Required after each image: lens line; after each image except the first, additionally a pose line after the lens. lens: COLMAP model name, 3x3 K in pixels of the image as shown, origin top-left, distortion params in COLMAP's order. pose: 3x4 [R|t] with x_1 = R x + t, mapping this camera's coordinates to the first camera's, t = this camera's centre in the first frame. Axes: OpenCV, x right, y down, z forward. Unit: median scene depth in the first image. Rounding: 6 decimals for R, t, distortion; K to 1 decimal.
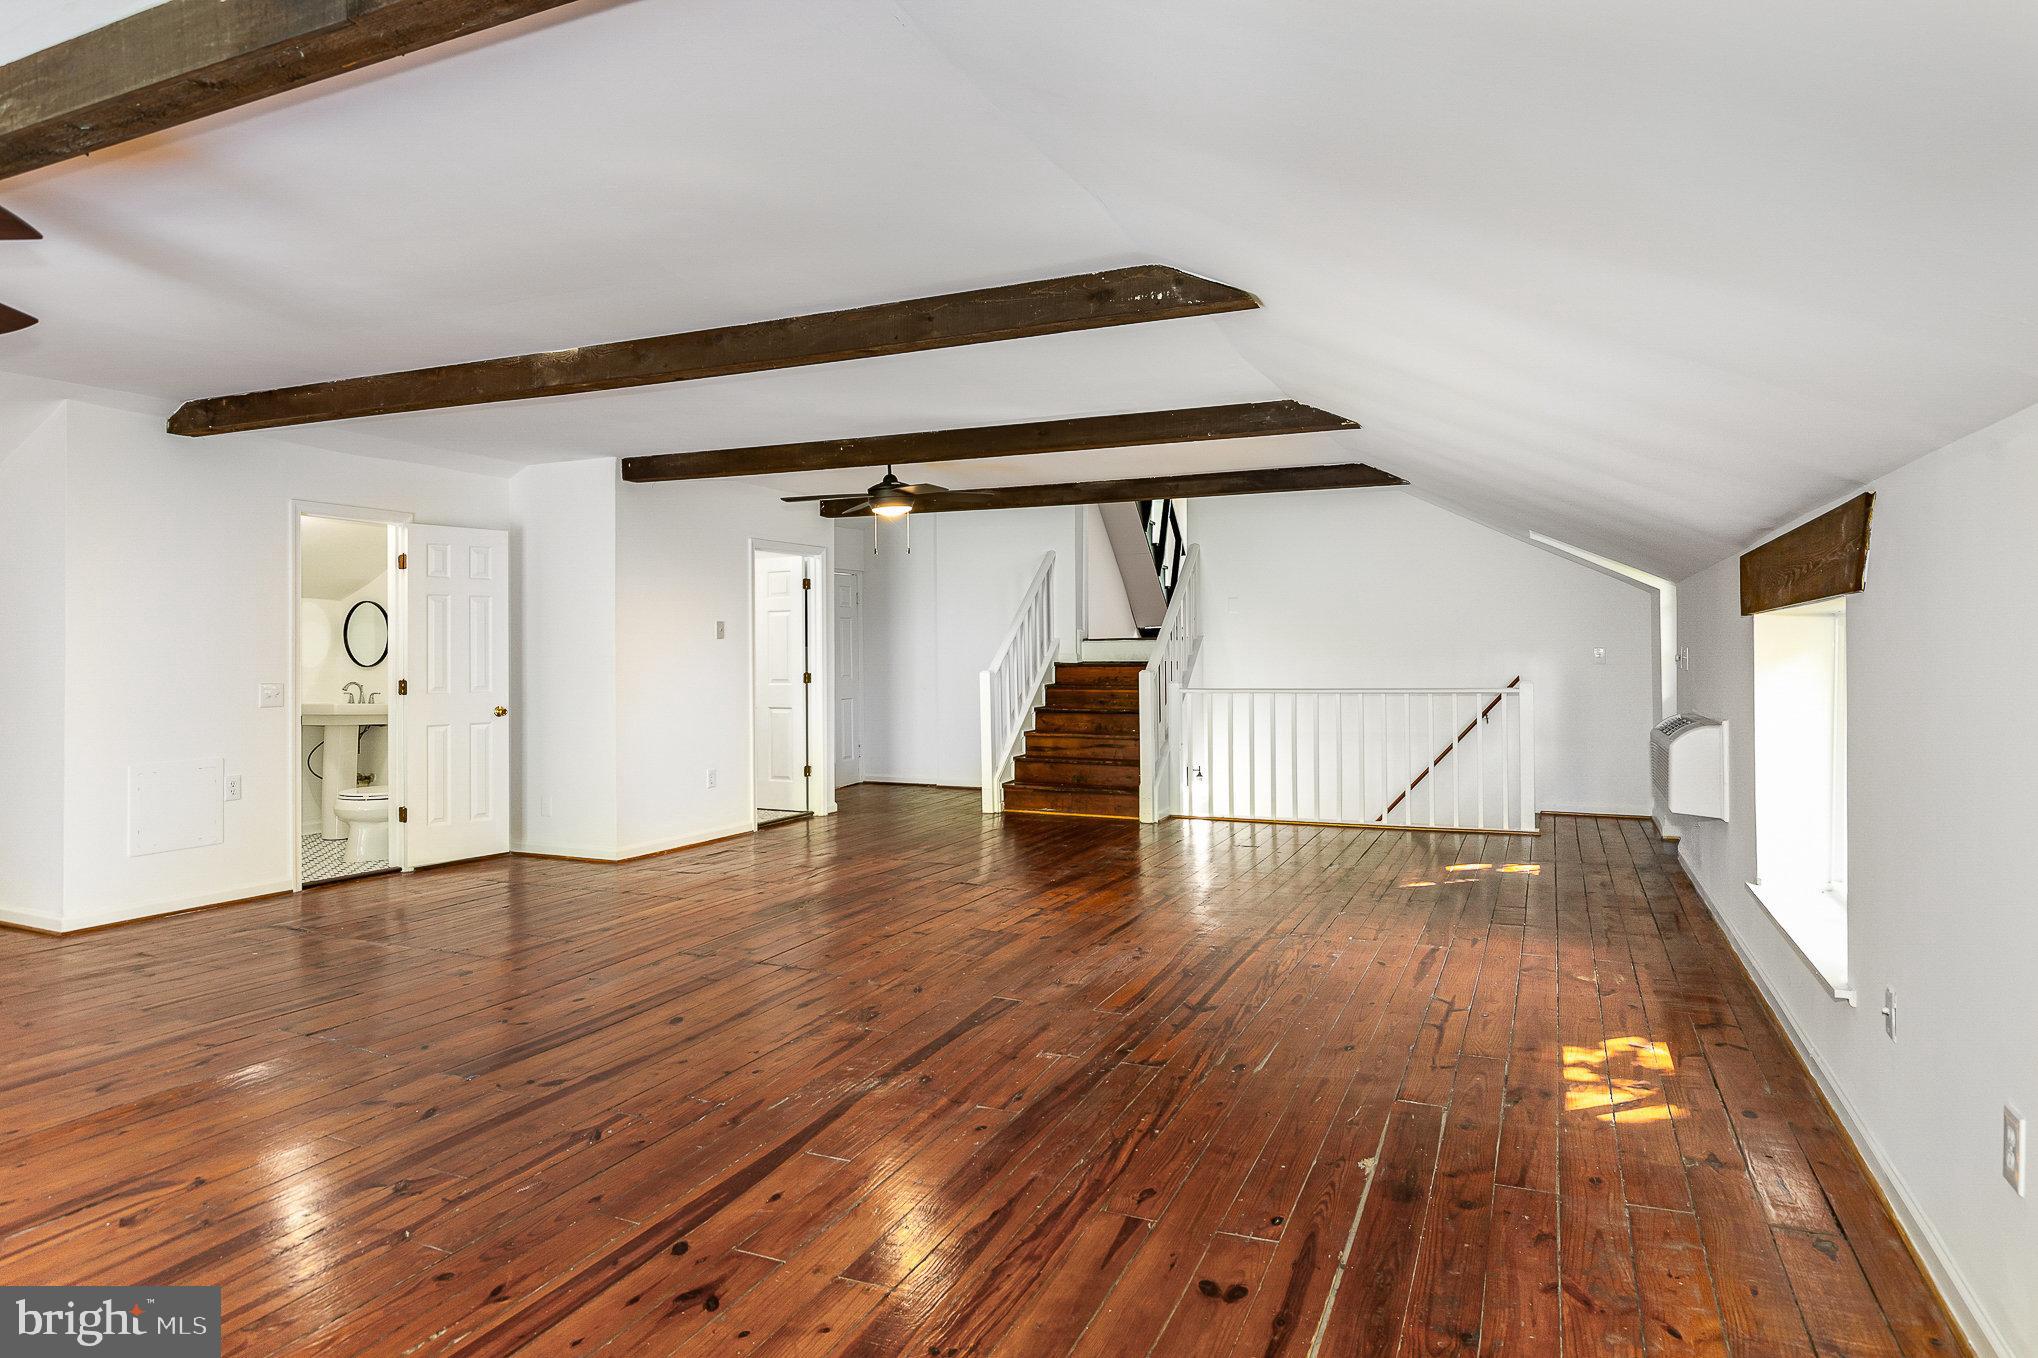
lens RADIAL K [[1159.0, 0, 1015.1], [0, 1159.0, 661.0], [0, 0, 1]] dist [0.011610, -0.002038]
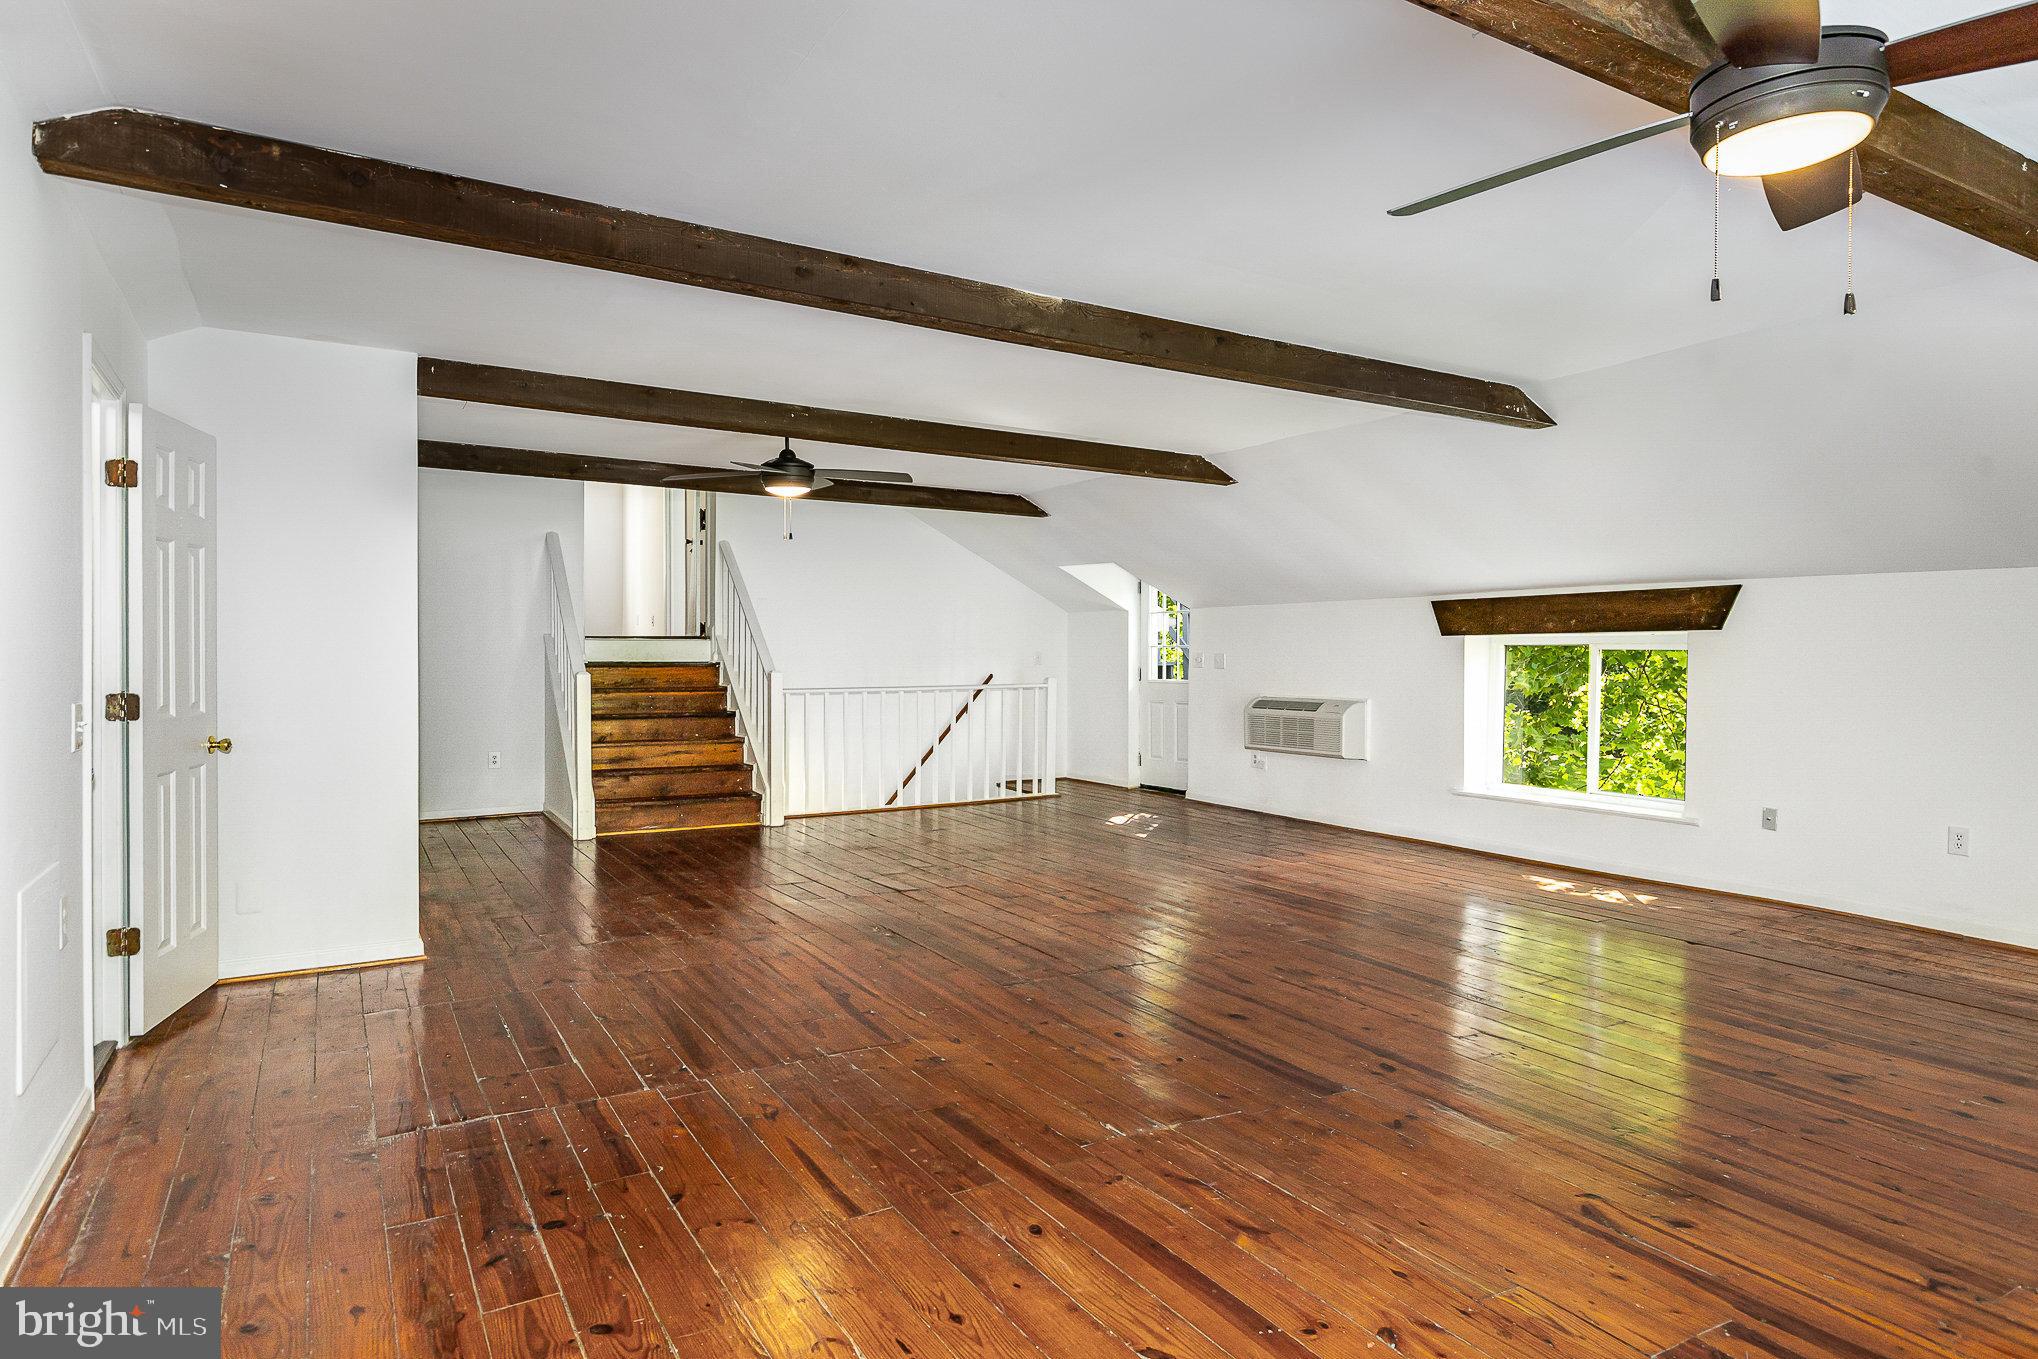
lens RADIAL K [[1159.0, 0, 1014.5], [0, 1159.0, 680.3], [0, 0, 1]] dist [0.011610, -0.002038]
pose [[0.569588, -0.011979, 0.821843, -0.734584], [-0.000365, 0.999890, 0.014828, 0.001501], [-0.821930, -0.008746, 0.569521, 0.352027]]
